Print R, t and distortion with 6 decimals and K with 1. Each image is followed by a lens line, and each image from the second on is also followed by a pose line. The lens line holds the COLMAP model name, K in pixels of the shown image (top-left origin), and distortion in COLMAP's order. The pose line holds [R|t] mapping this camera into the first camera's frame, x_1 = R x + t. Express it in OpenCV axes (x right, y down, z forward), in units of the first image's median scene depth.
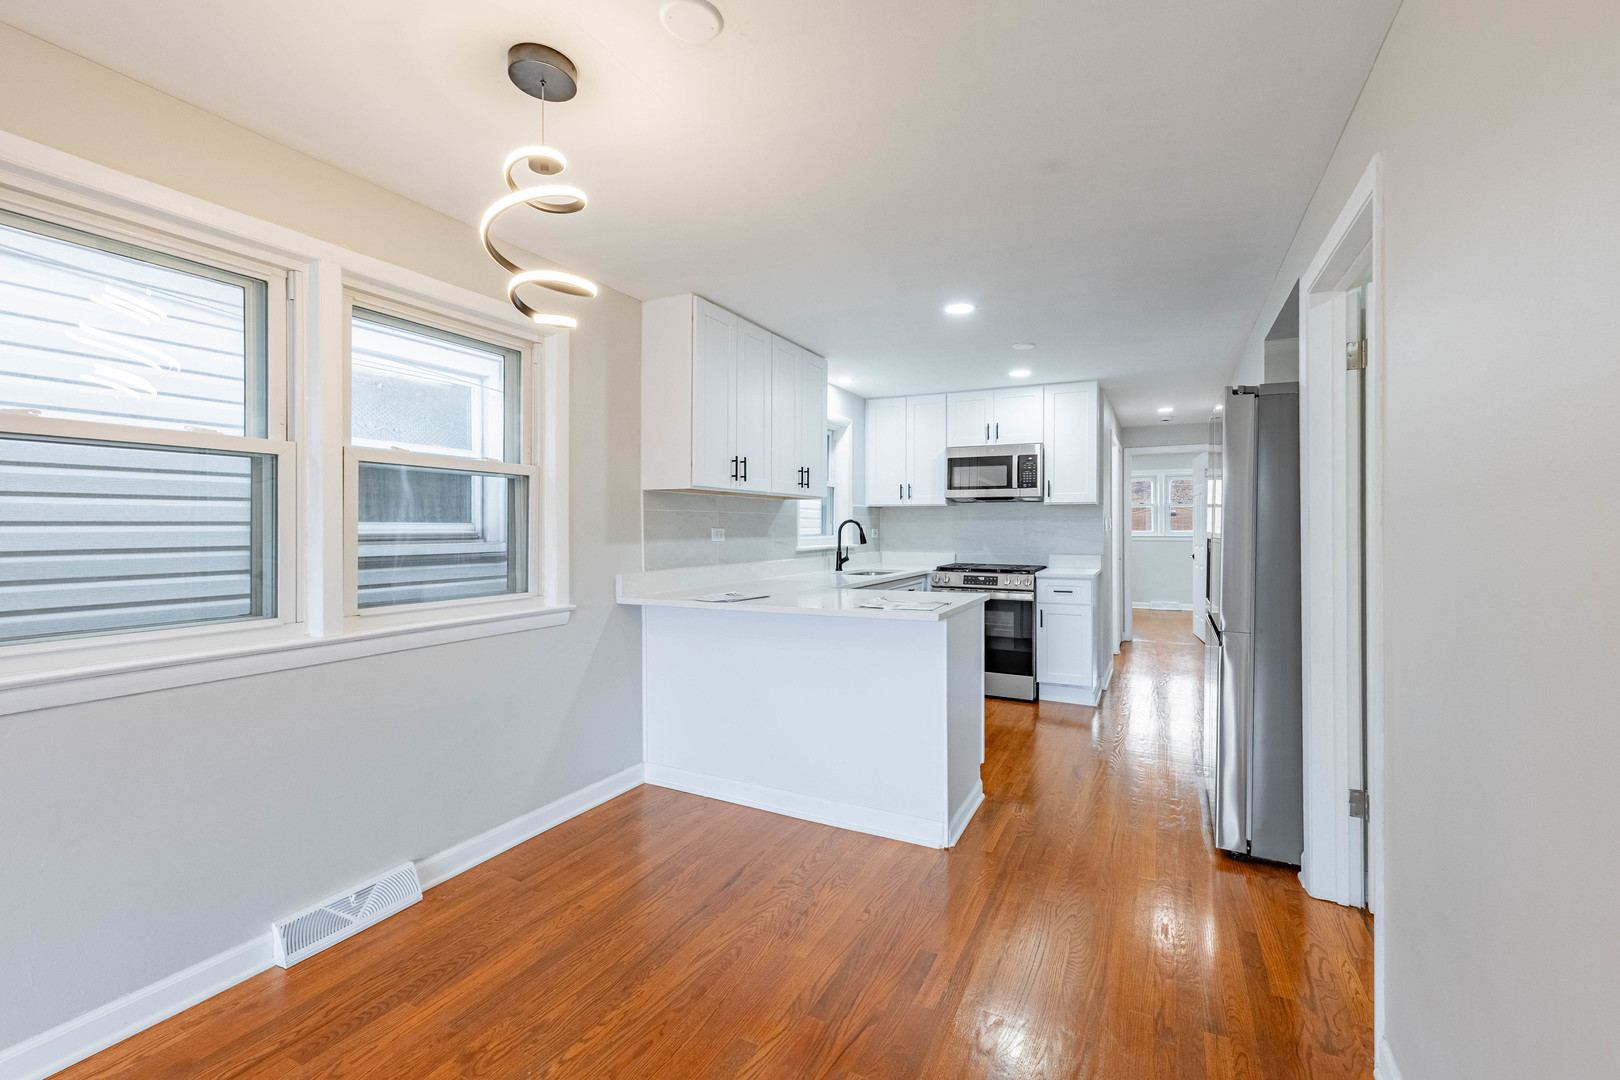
lens RADIAL K [[672.4, 0, 835.4], [0, 672.4, 532.3], [0, 0, 1]] dist [0.000907, 0.006569]
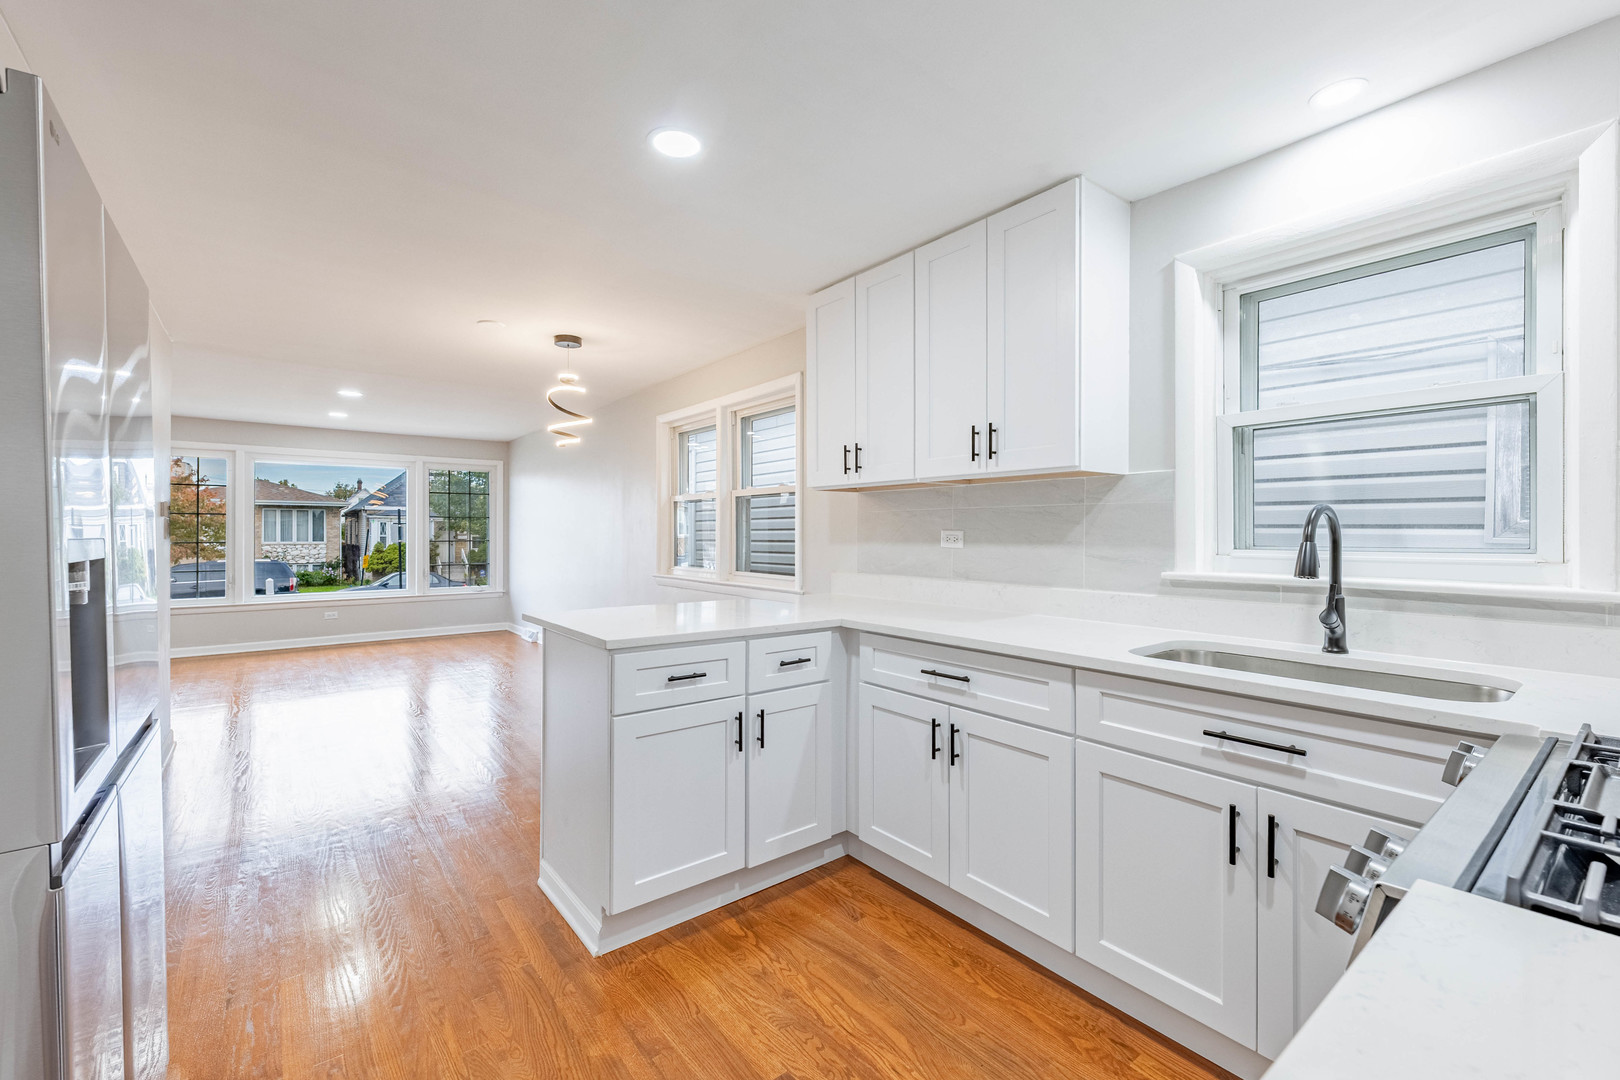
lens RADIAL K [[674.3, 0, 810.0], [0, 674.3, 540.0], [0, 0, 1]] dist [0.003699, 0.000205]
pose [[-0.436650, 0.008990, -0.899586, 0.511405], [-0.008159, 0.999869, 0.013953, -0.004067], [0.899594, 0.013432, -0.436520, 1.061305]]
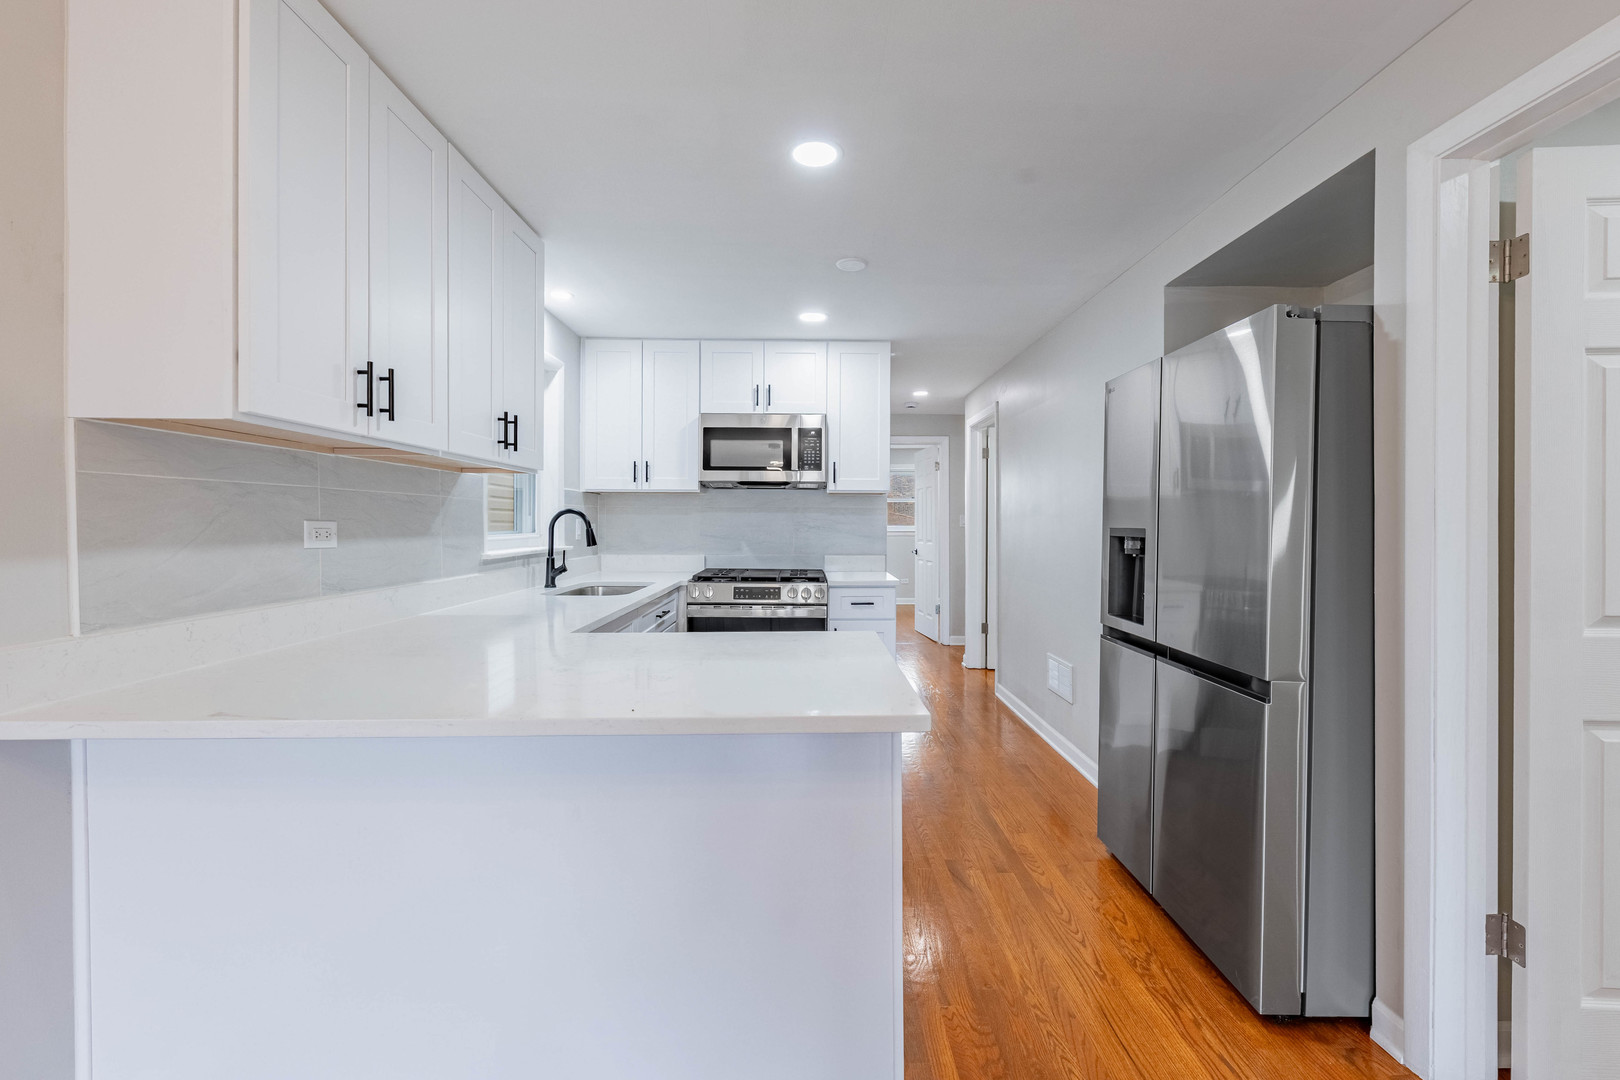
lens RADIAL K [[661.5, 0, 813.2], [0, 661.5, 524.6], [0, 0, 1]] dist [-0.000616, -0.000005]
pose [[0.893881, -0.000055, 0.448305, -0.063223], [0.001794, 0.999992, -0.003455, -0.001083], [-0.448301, 0.003892, 0.893874, 0.370893]]
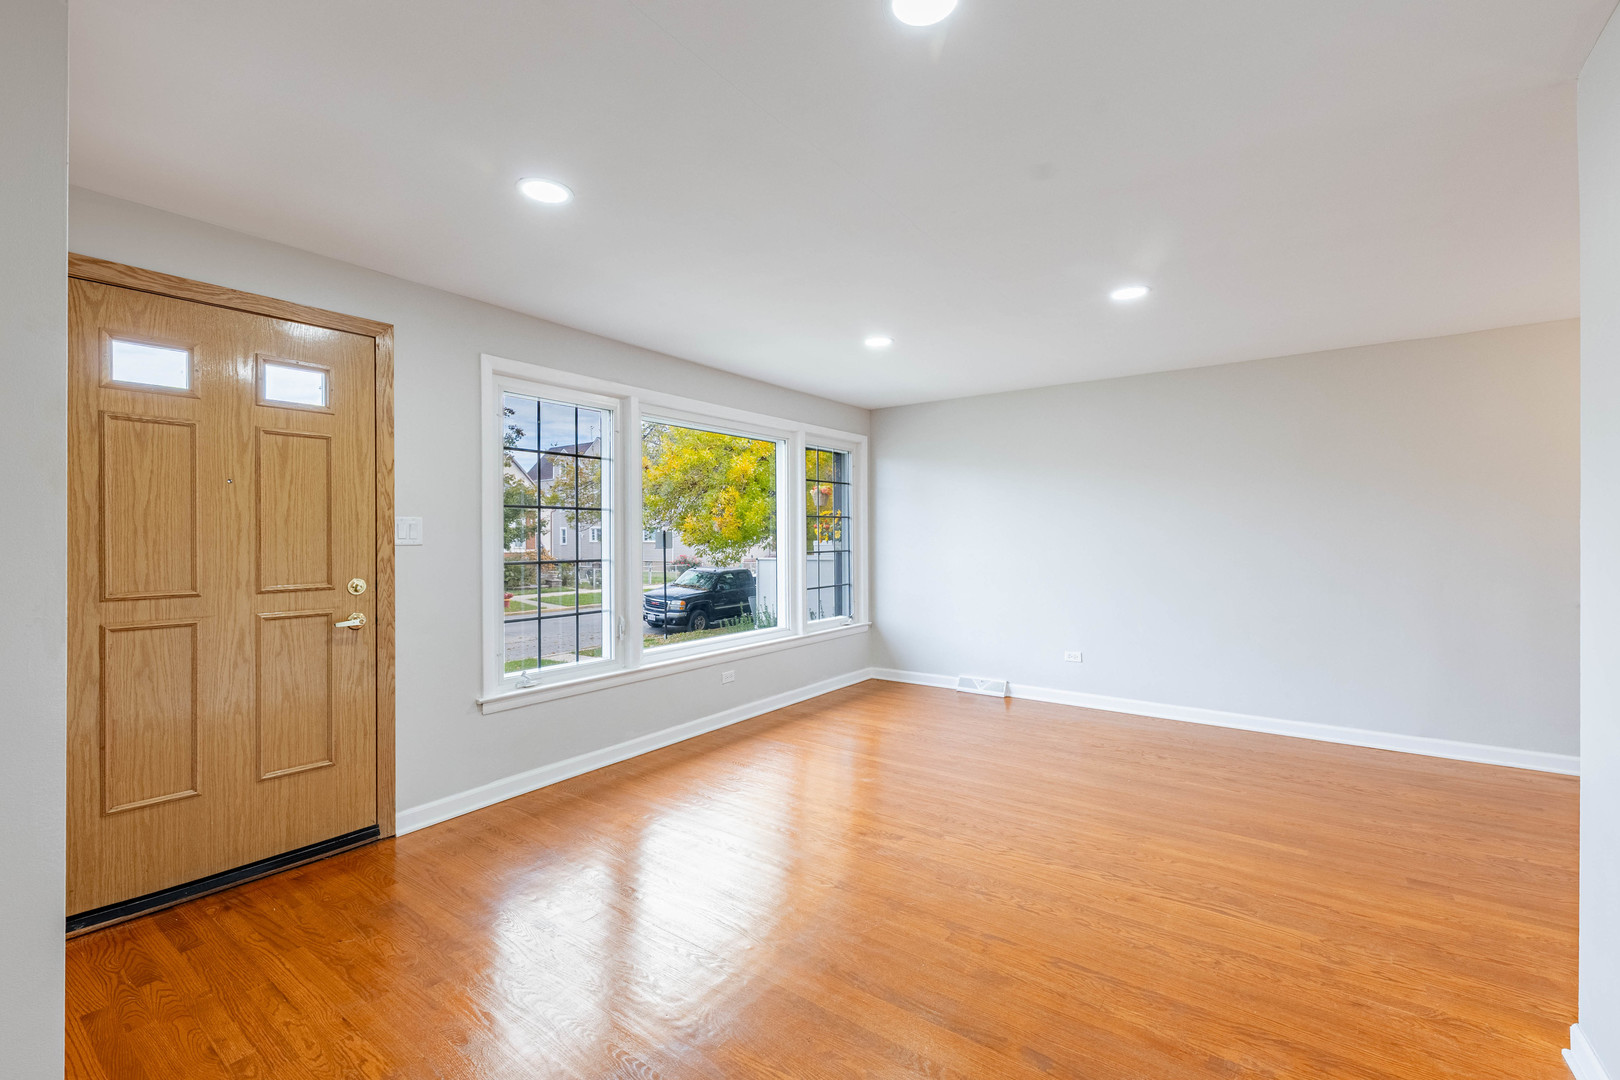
lens RADIAL K [[678.2, 0, 810.0], [0, 678.2, 540.0], [0, 0, 1]] dist [0.009151, -0.005448]
pose [[-0.184575, 0.006230, -0.982799, 0.508812], [0.000126, 0.999980, 0.006316, 0.000645], [0.982818, 0.001042, -0.184572, -0.471958]]
